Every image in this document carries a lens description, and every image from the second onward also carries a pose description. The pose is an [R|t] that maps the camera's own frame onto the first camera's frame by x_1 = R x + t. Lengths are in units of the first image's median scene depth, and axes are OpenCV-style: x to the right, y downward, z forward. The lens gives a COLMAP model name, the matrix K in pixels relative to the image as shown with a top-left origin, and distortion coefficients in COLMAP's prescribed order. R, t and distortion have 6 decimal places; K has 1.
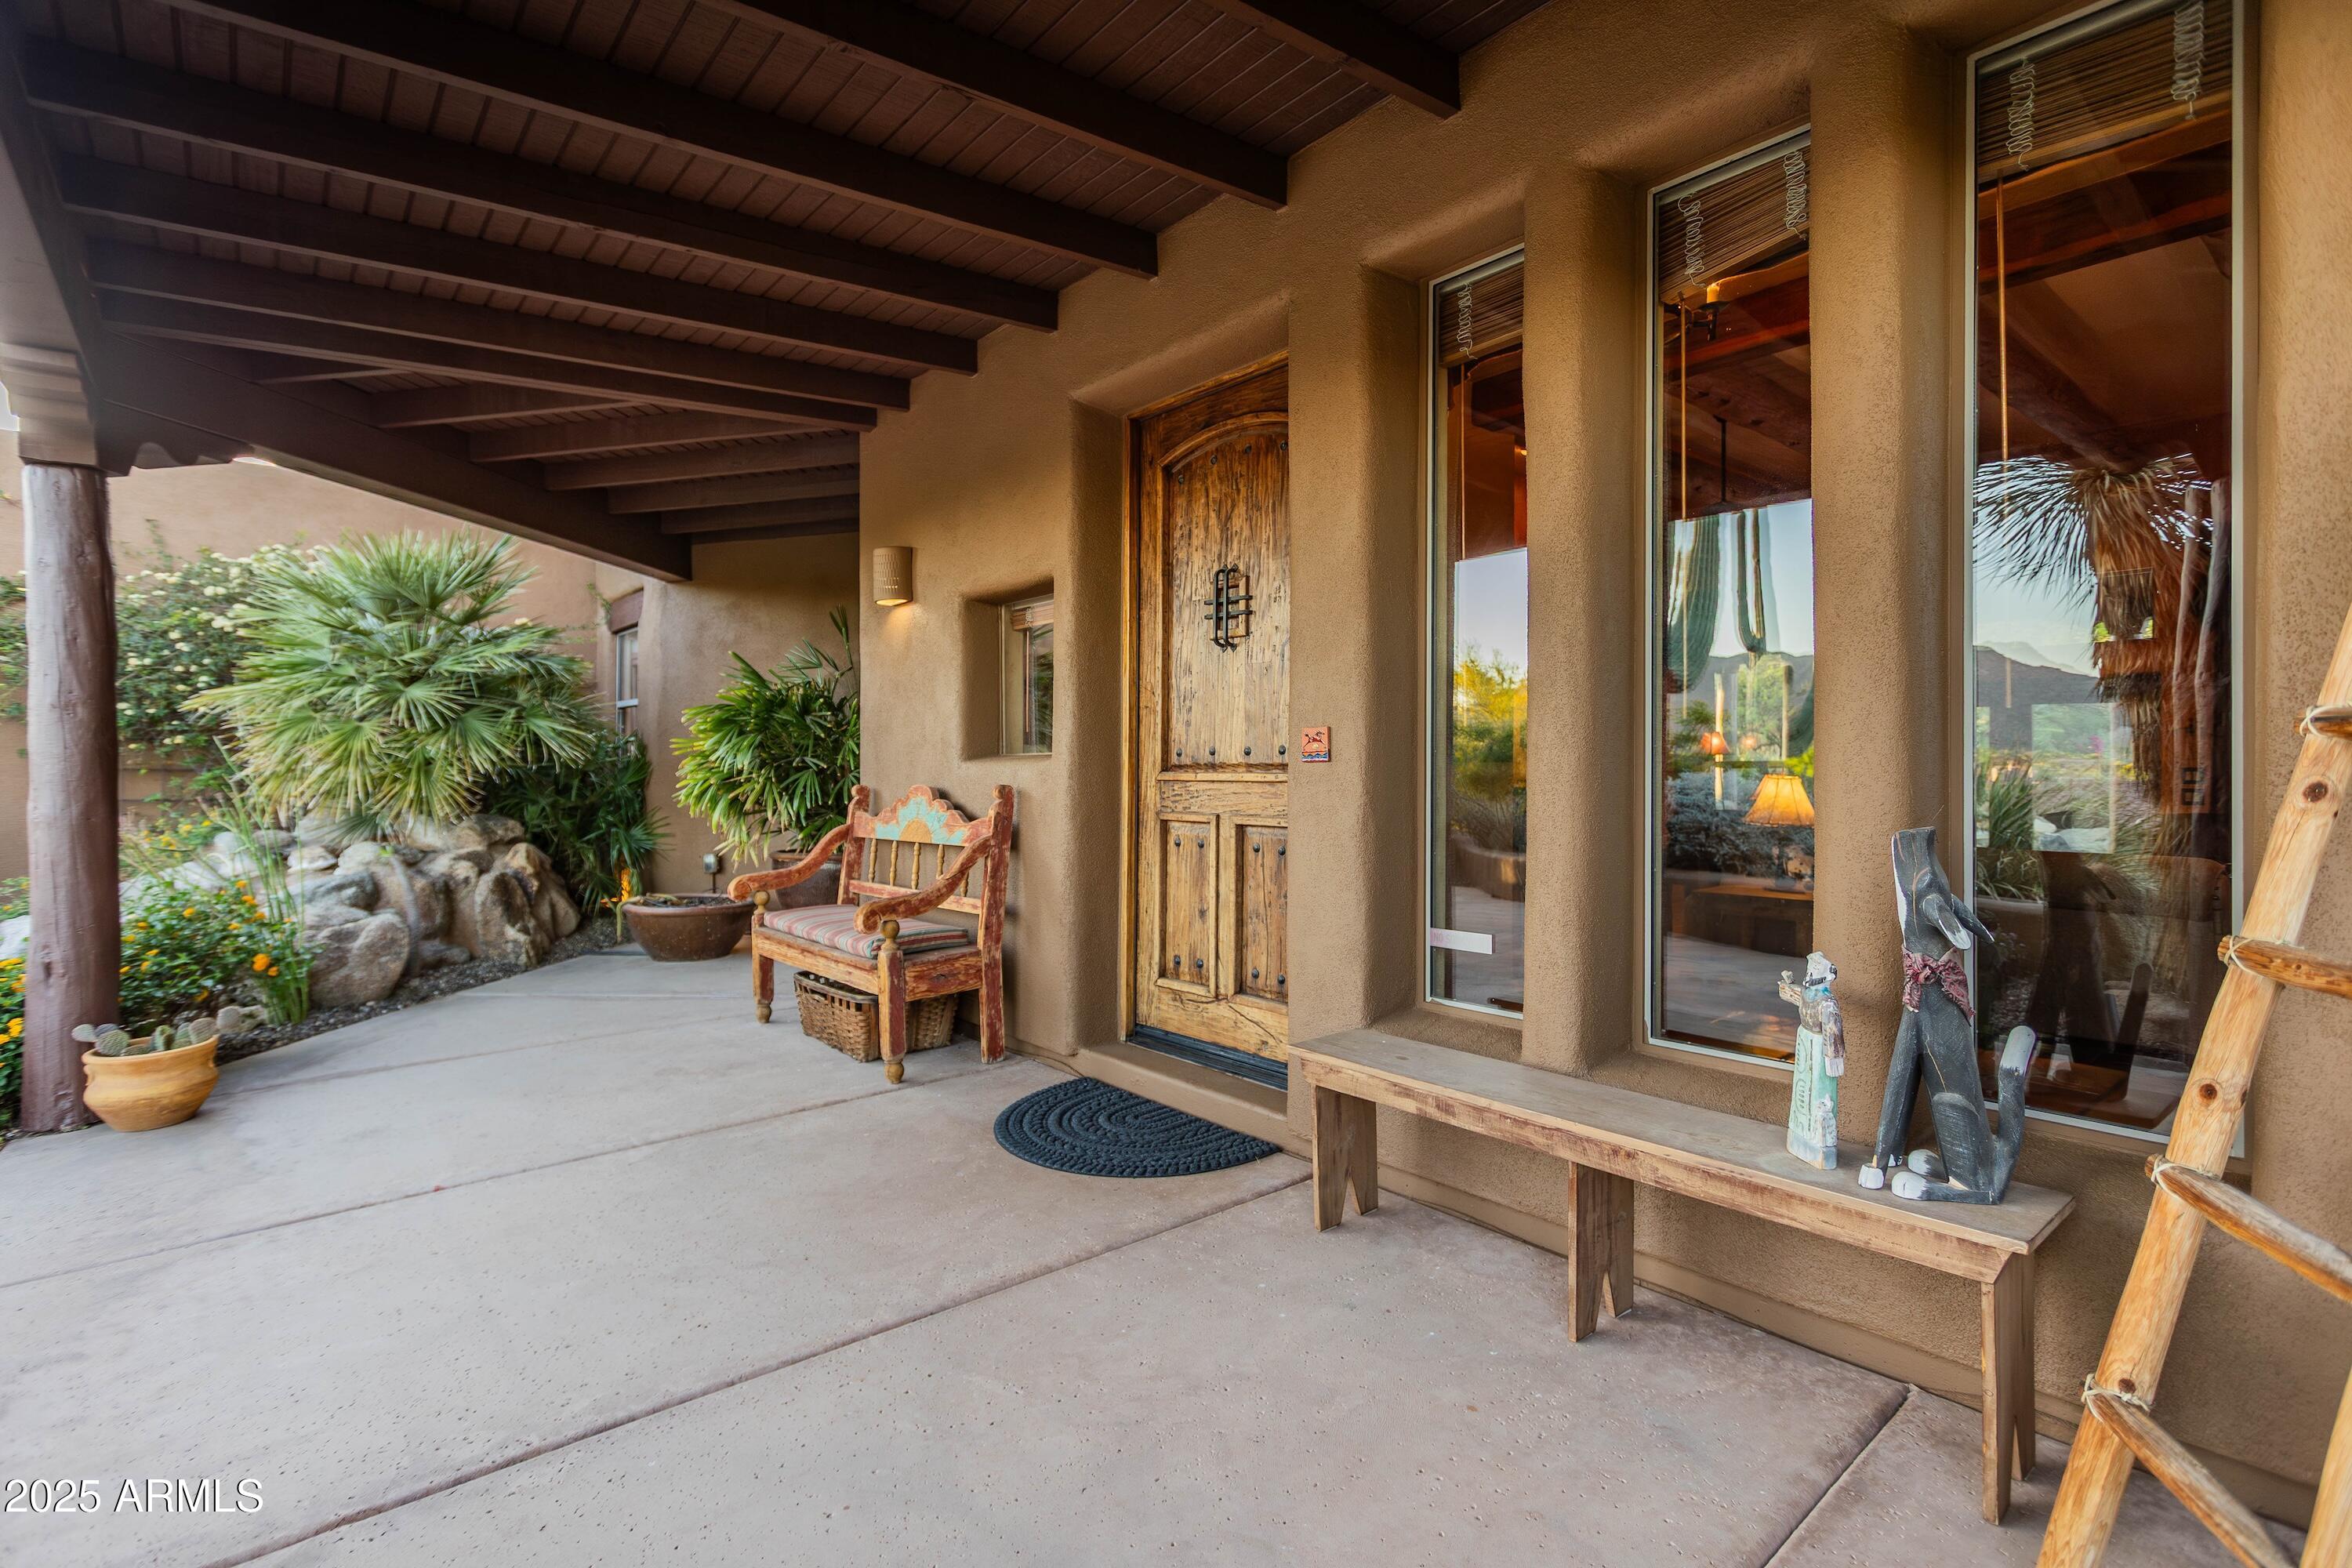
lens RADIAL K [[1128.4, 0, 1173.8], [0, 1128.4, 796.8], [0, 0, 1]] dist [0.001412, 0.001961]
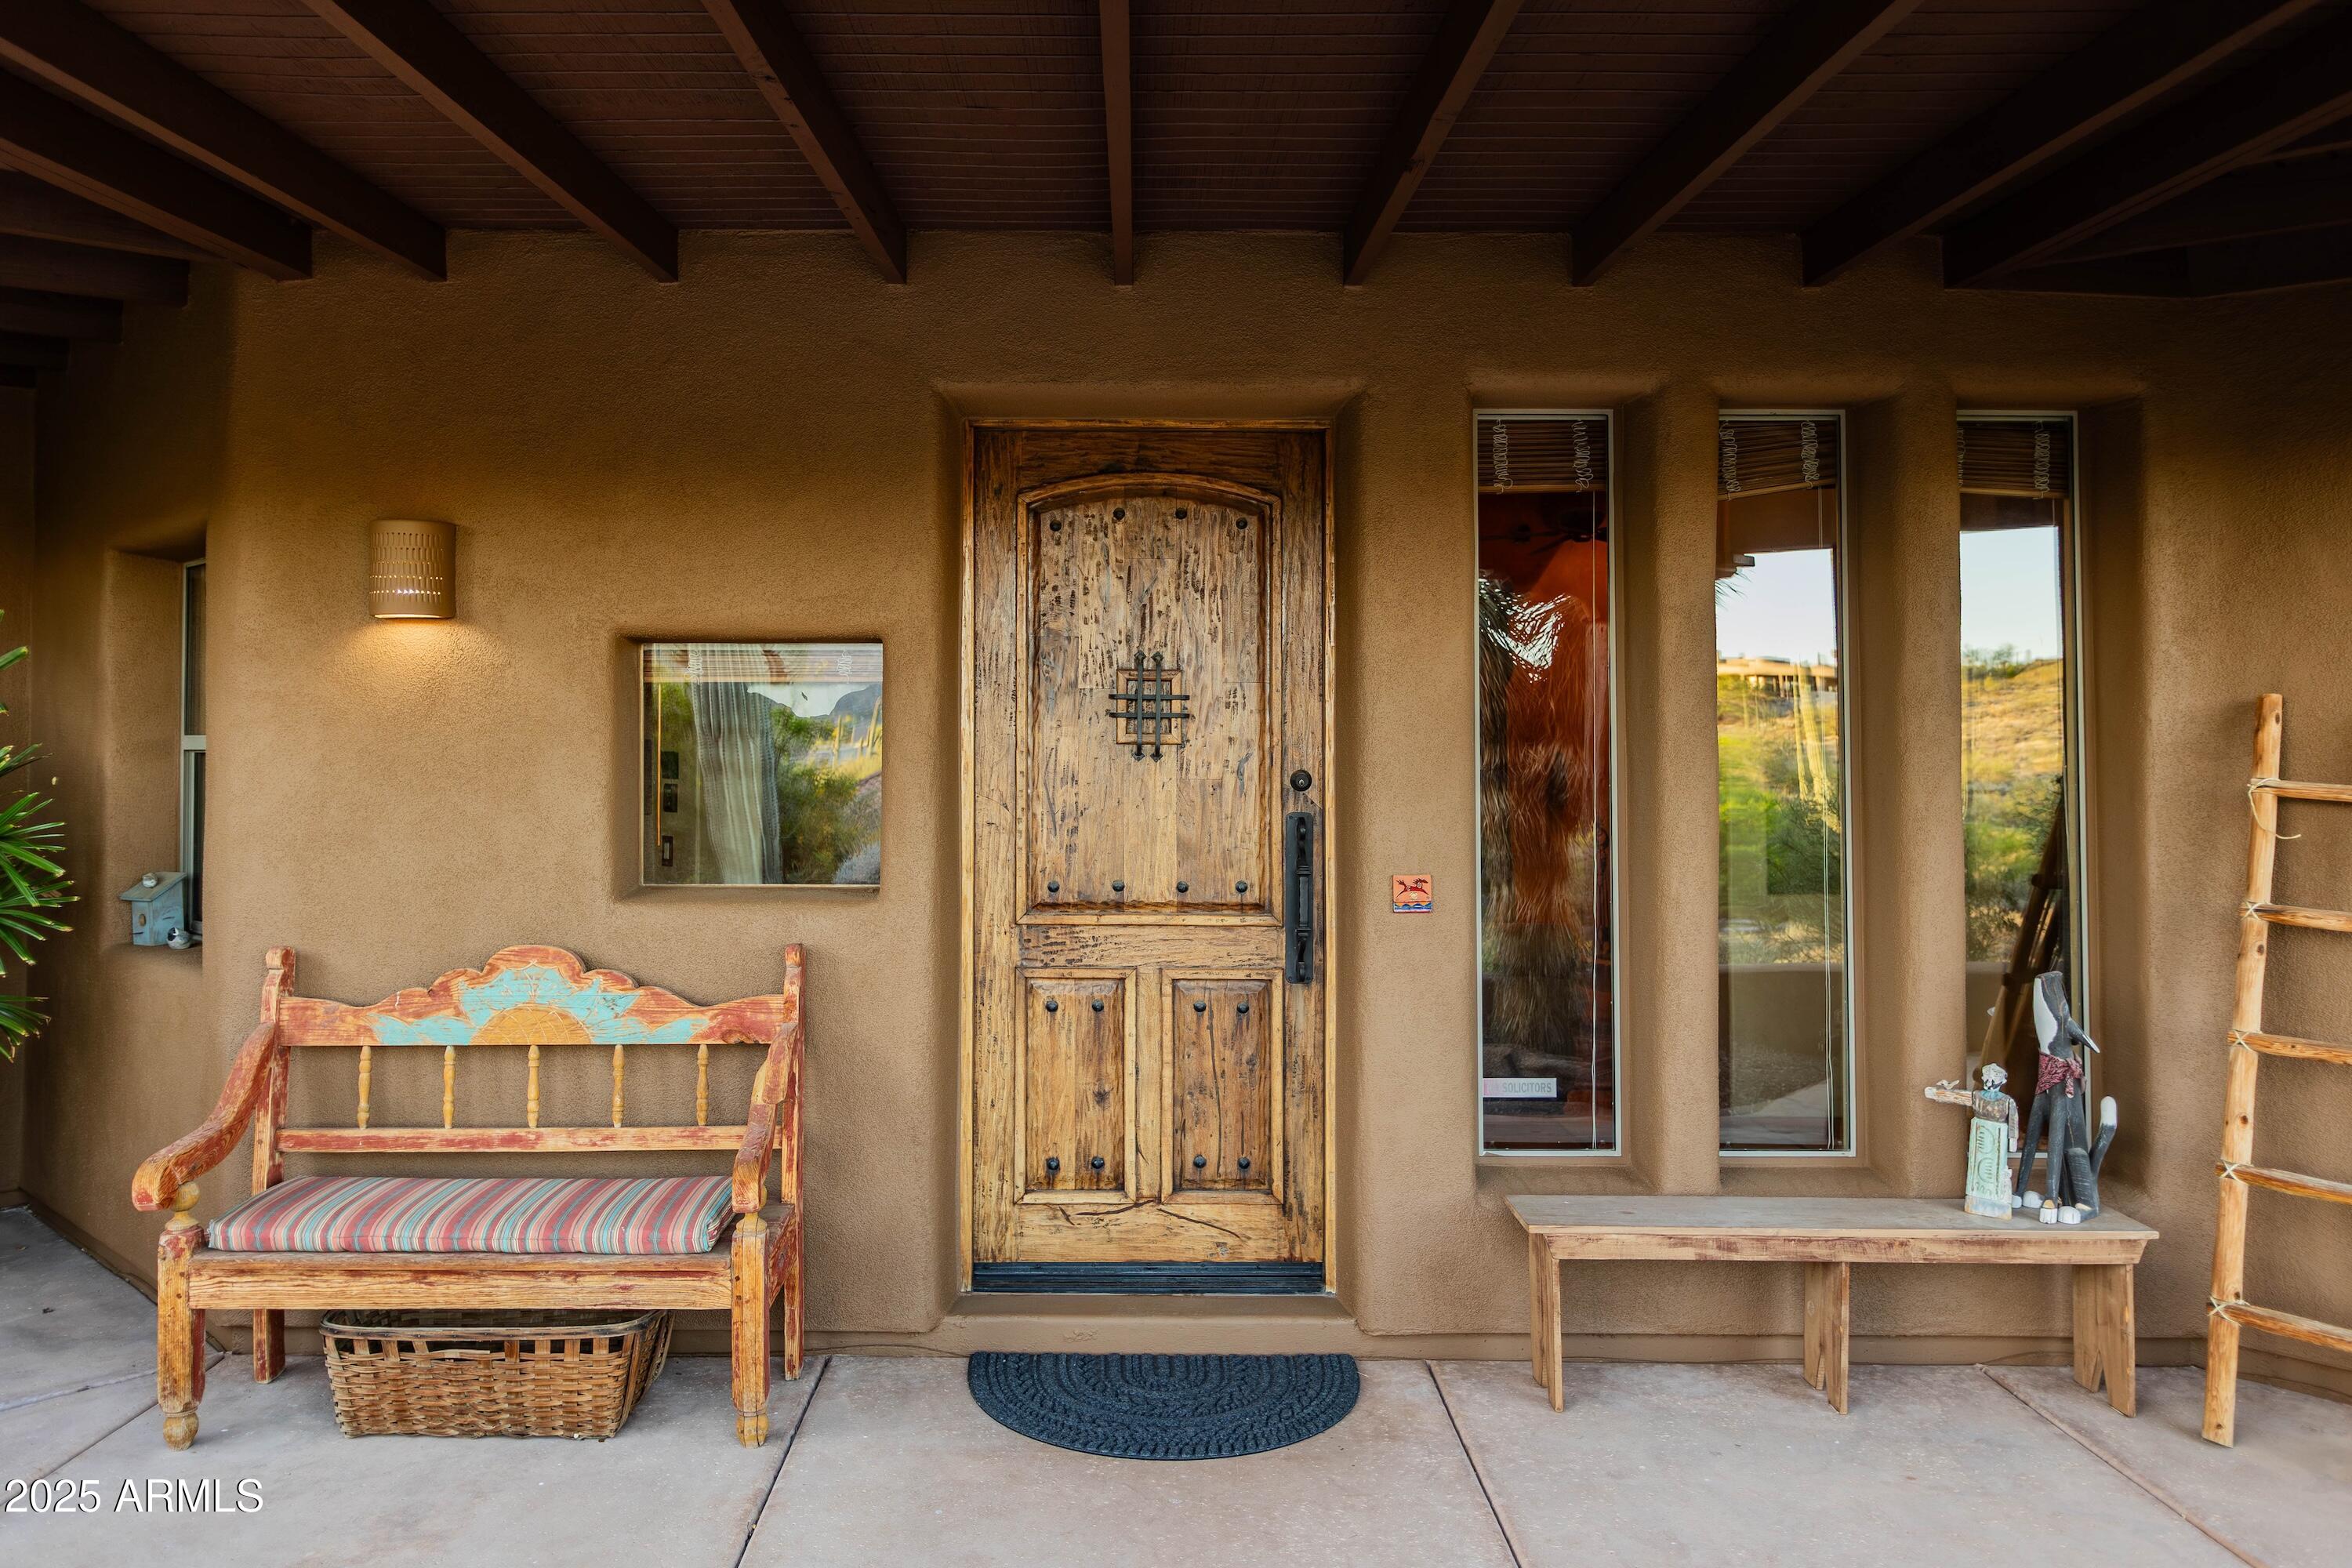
lens RADIAL K [[1684.3, 0, 1174.4], [0, 1684.3, 763.6], [0, 0, 1]] dist [0.005237, 0.001613]
pose [[0.624911, 0.006745, 0.780667, -0.877953], [0.010408, 0.999802, -0.016970, -0.108264], [-0.780627, 0.018730, 0.624717, 0.250463]]
